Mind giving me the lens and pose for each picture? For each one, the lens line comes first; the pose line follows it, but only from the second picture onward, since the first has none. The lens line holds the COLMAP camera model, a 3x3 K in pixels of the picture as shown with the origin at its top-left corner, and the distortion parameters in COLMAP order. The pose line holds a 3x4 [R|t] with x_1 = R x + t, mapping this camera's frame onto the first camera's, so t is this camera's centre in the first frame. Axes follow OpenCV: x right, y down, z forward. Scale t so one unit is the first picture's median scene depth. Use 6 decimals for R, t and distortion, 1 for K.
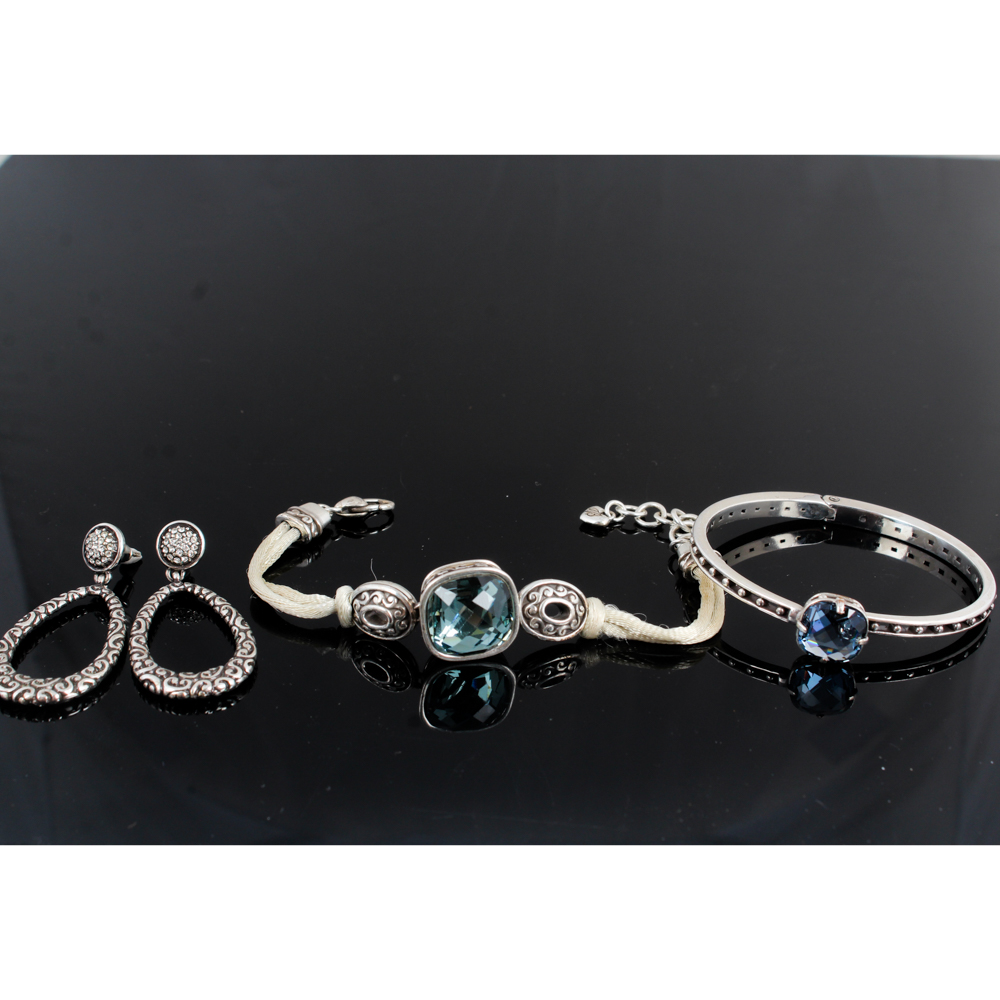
lens RADIAL K [[1581.5, 0, 493.6], [0, 1581.5, 505.5], [0, 0, 1]] dist [-0.022395, 0.000000]
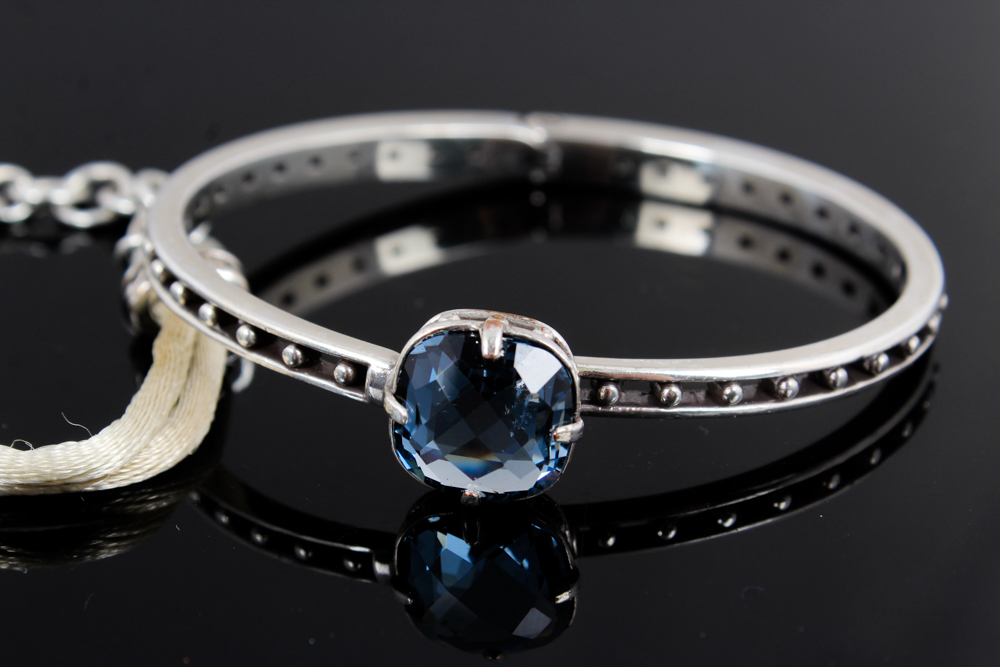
lens RADIAL K [[2431.6, 0, 503.4], [0, 2431.6, 334.2], [0, 0, 1]] dist [0.020998, 0.000000]
pose [[0.993000, -0.085248, 0.081758, 0.171616], [0.087391, 0.995909, -0.022983, 0.073261], [-0.079465, 0.029967, 0.996387, 0.441661]]
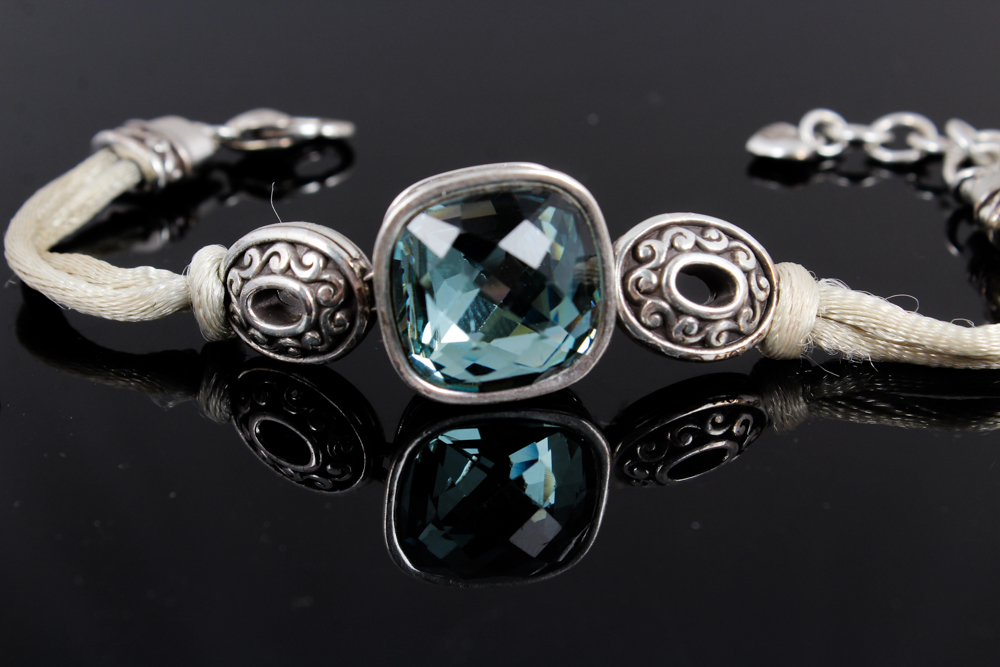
lens RADIAL K [[2164.6, 0, 497.3], [0, 2164.6, 329.3], [0, 0, 1]] dist [0.034718, 0.000000]
pose [[0.998775, -0.013383, -0.047637, 0.011985], [0.011539, 0.999181, -0.038778, 0.098376], [0.048117, 0.038181, 0.998112, 0.415998]]
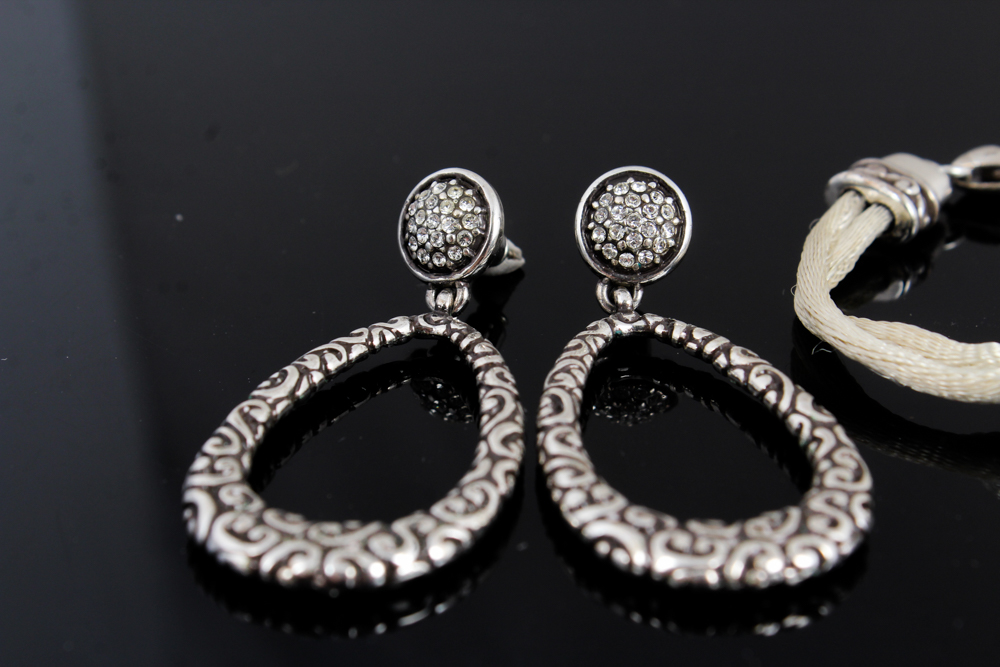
lens RADIAL K [[2297.5, 0, 501.4], [0, 2297.5, 332.1], [0, 0, 1]] dist [-0.023177, 0.000000]
pose [[0.992264, 0.025055, -0.121590, -0.166213], [-0.026315, 0.999615, -0.008770, 0.062186], [0.121323, 0.011902, 0.992542, 0.418145]]
